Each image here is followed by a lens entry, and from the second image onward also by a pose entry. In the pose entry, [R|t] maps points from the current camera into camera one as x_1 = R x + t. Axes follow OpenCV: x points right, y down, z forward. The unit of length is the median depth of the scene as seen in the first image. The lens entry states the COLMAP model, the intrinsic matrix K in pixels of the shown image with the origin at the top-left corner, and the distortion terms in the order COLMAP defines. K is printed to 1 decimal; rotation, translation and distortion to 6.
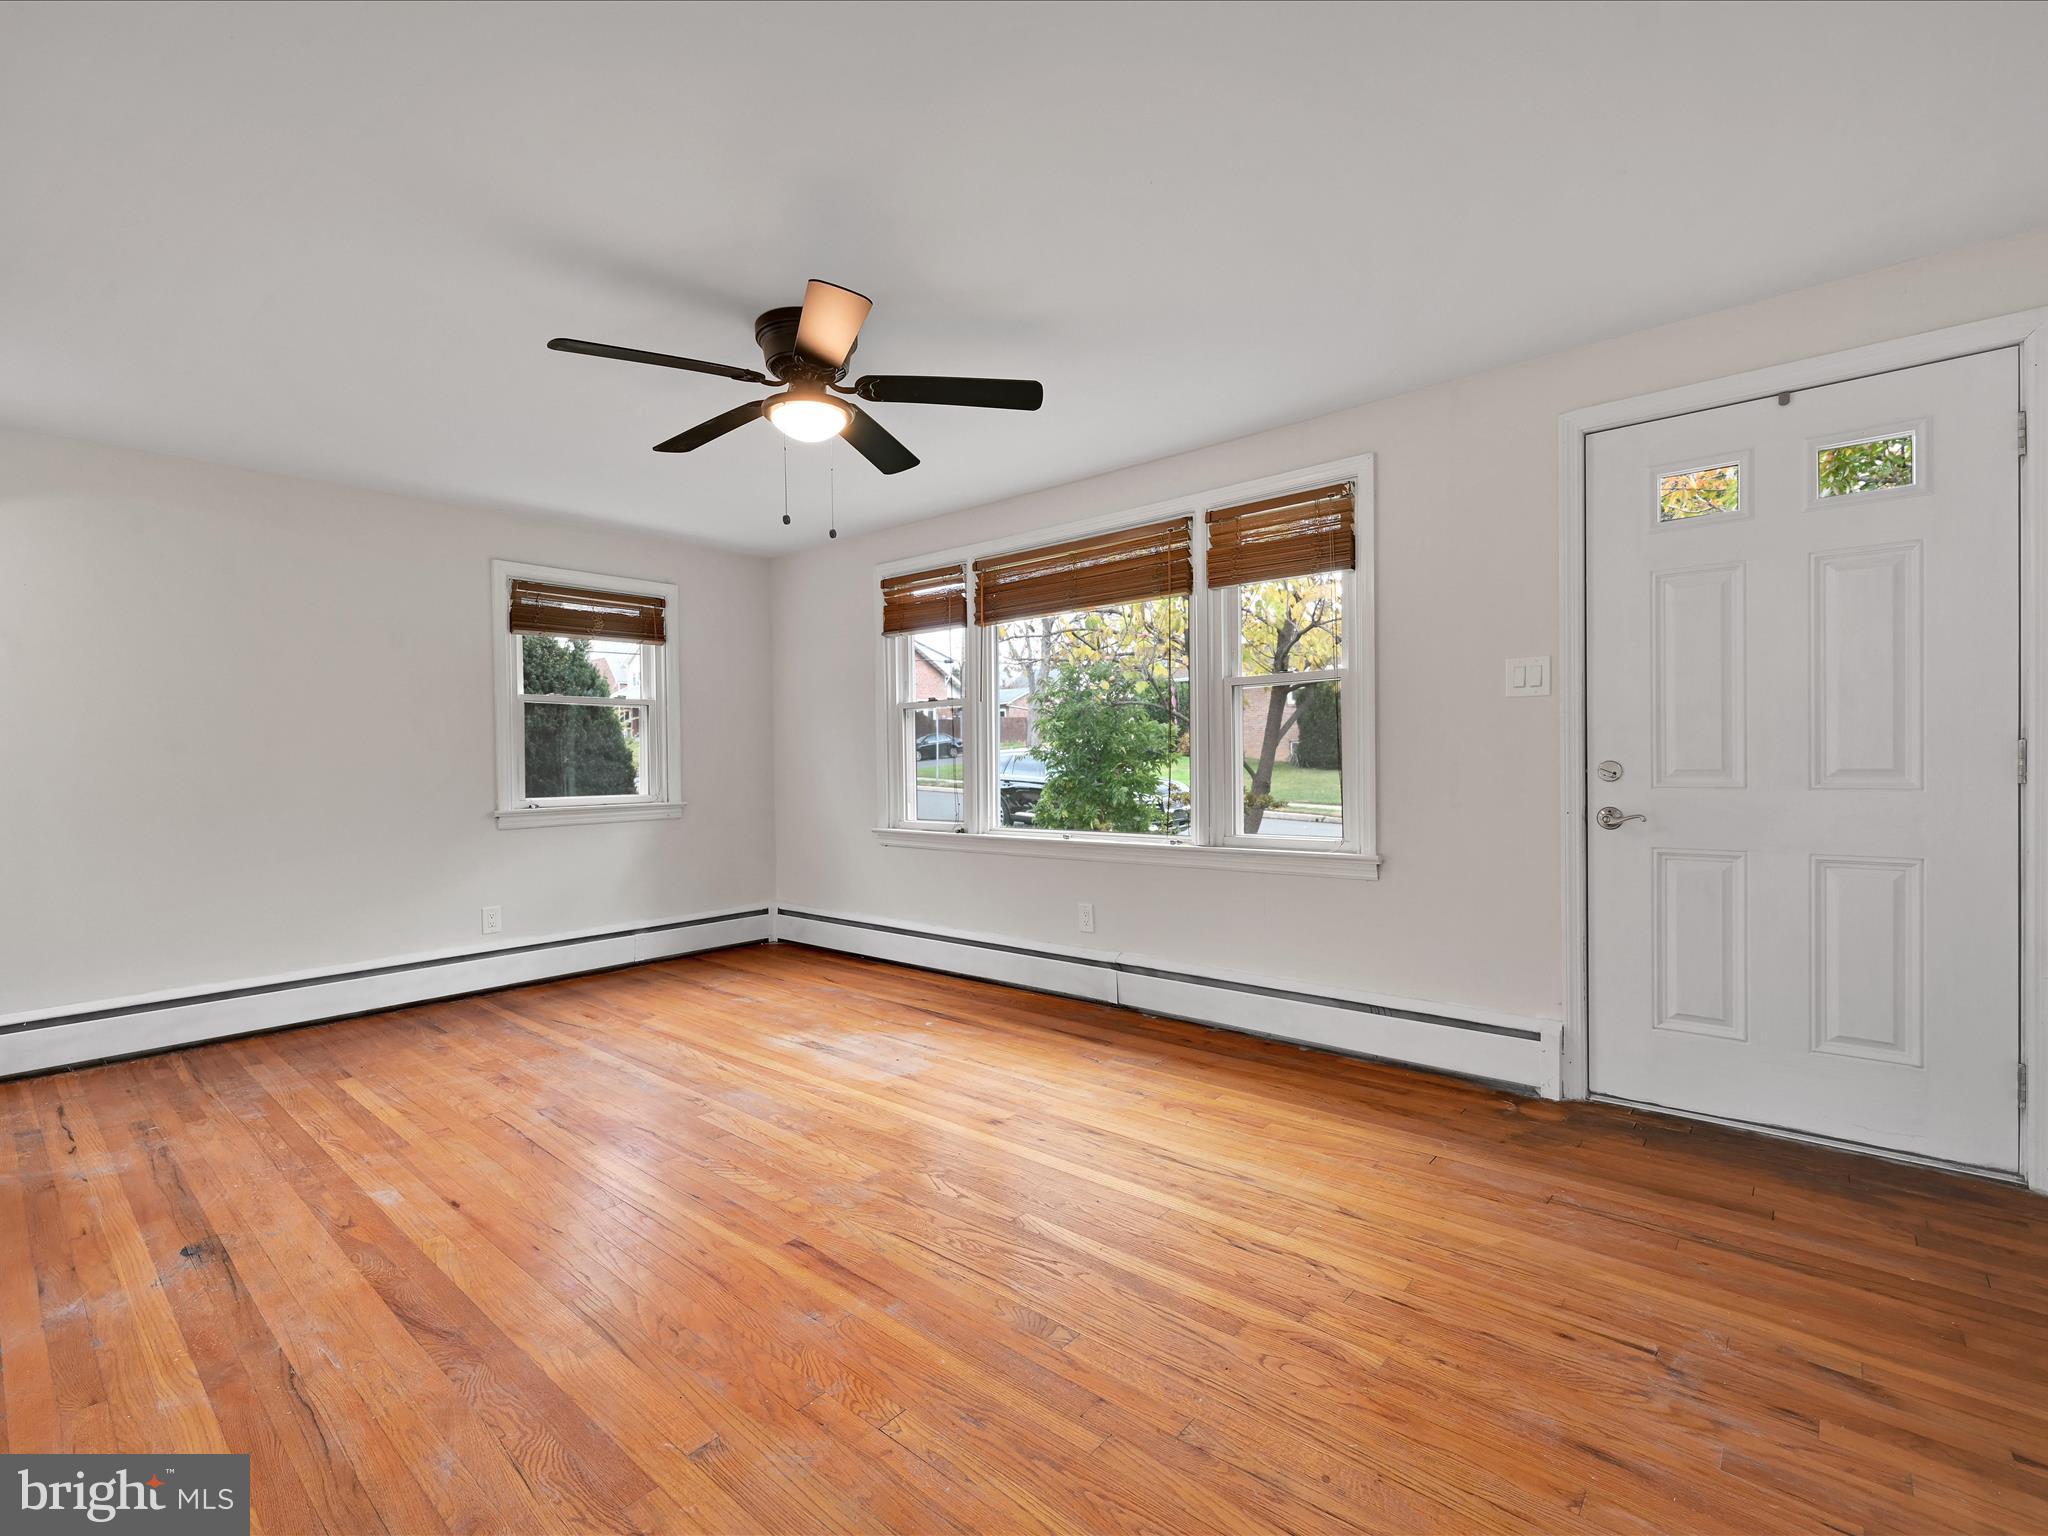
lens RADIAL K [[920.2, 0, 1024.0], [0, 920.2, 768.0], [0, 0, 1]] dist [-0.001227, 0.000196]
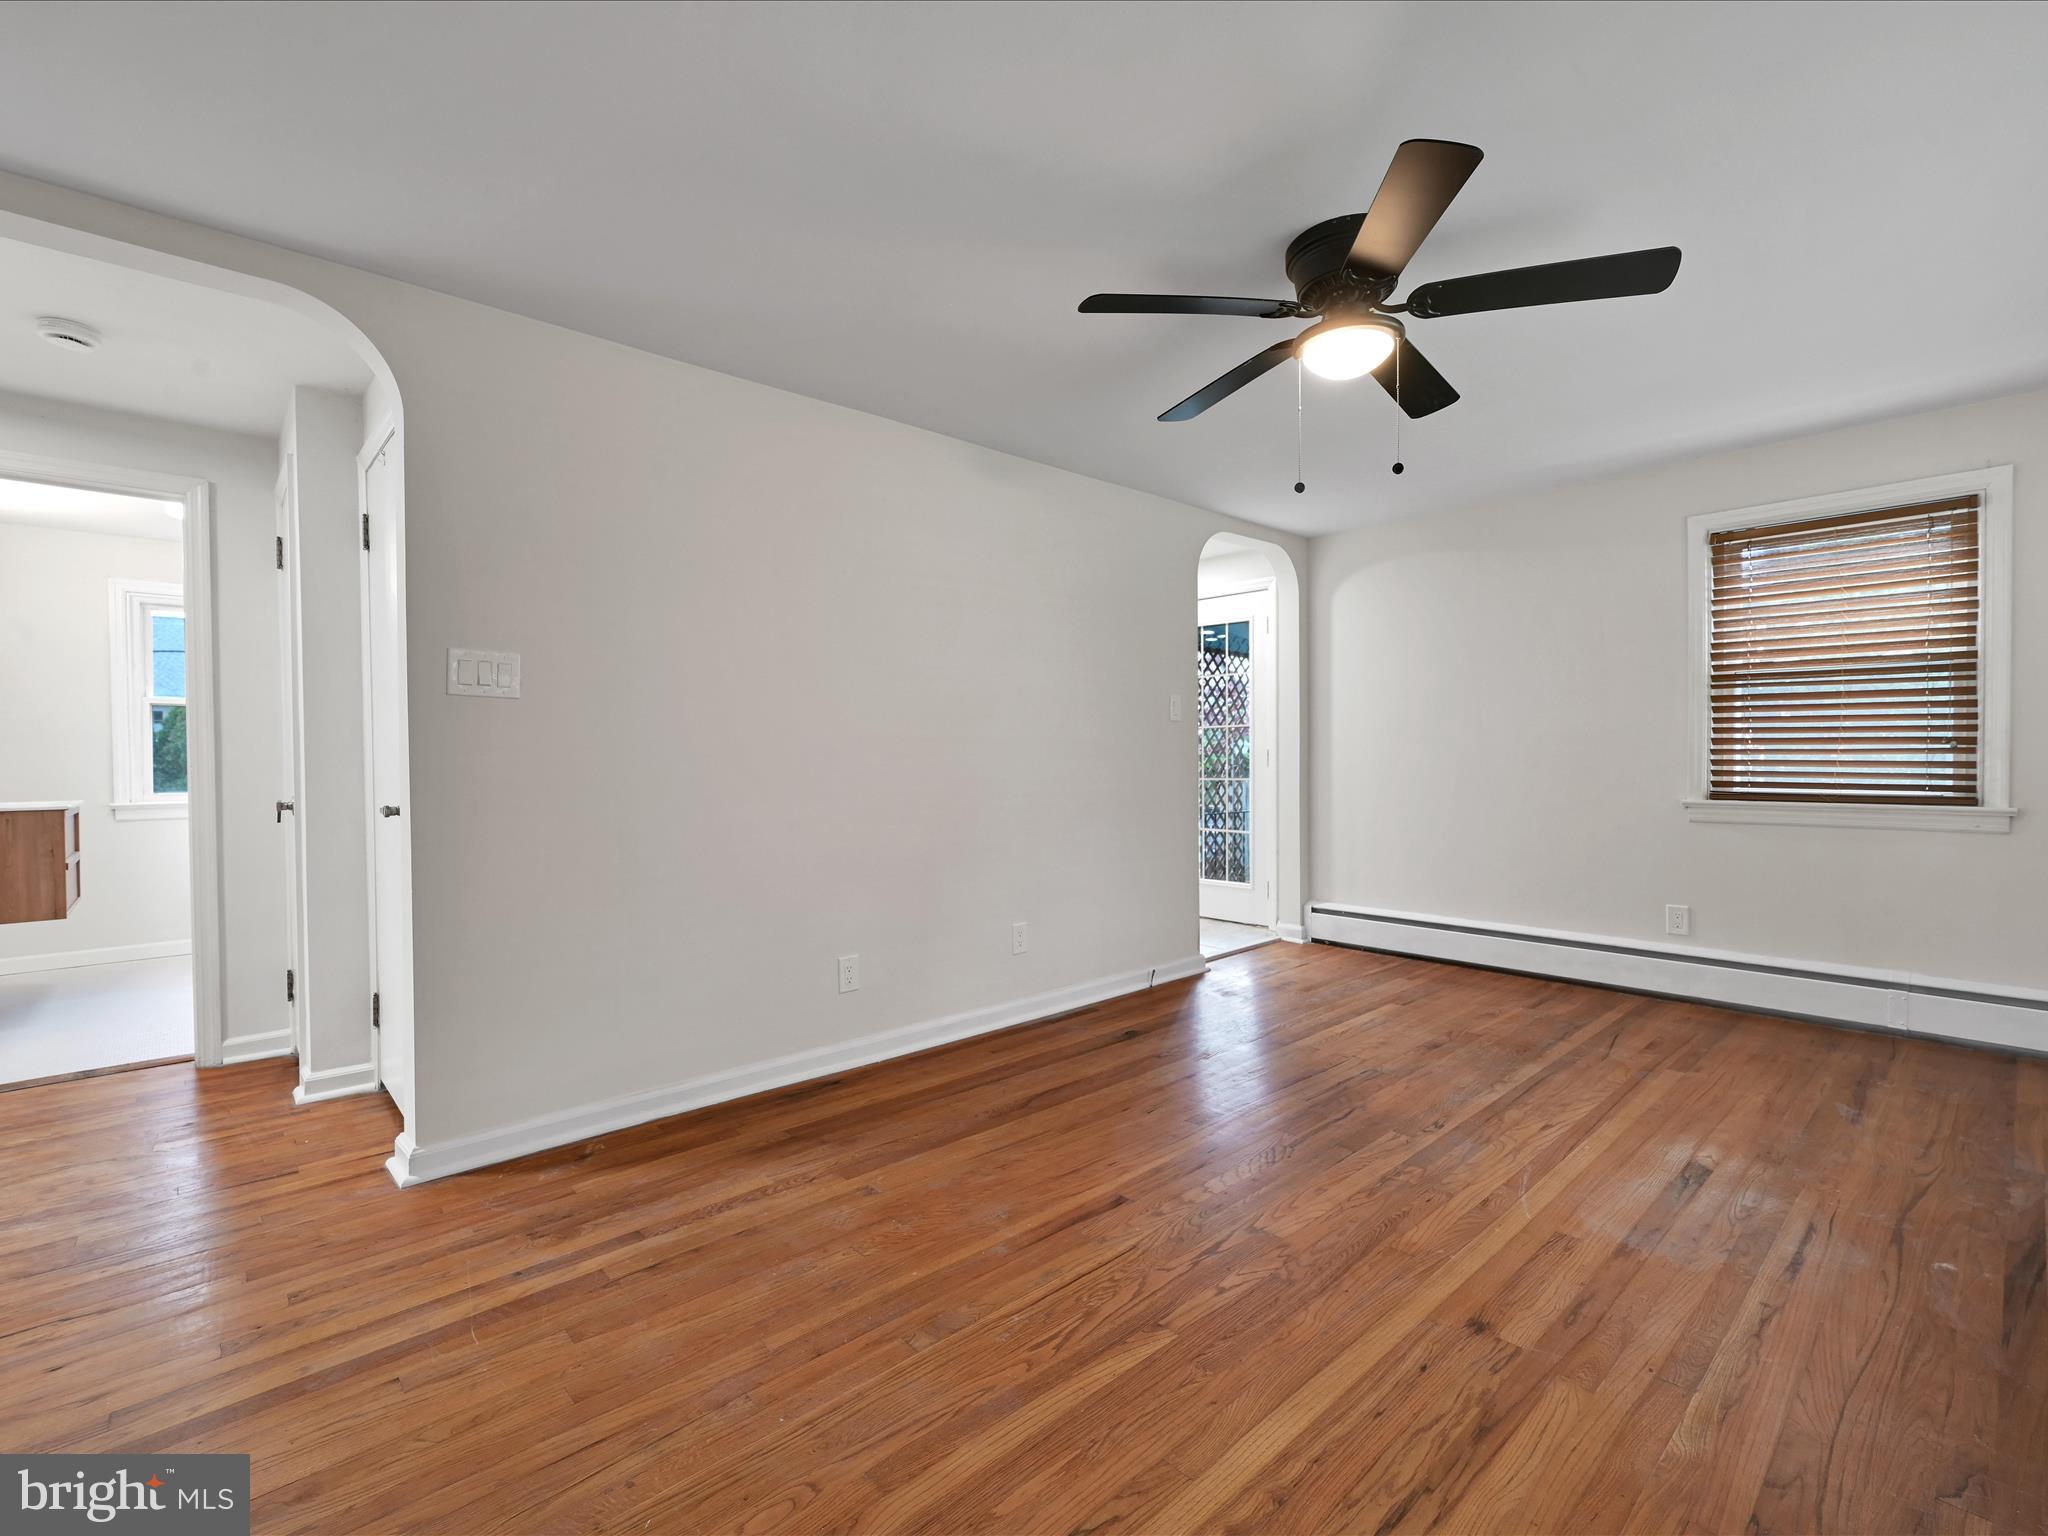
lens RADIAL K [[920.2, 0, 1024.0], [0, 920.2, 768.0], [0, 0, 1]] dist [-0.001227, 0.000196]
pose [[-0.122191, 0.027536, -0.992124, 0.605611], [0.003408, 0.999621, 0.027325, -0.013817], [0.992501, -0.000042, -0.122239, 0.753304]]
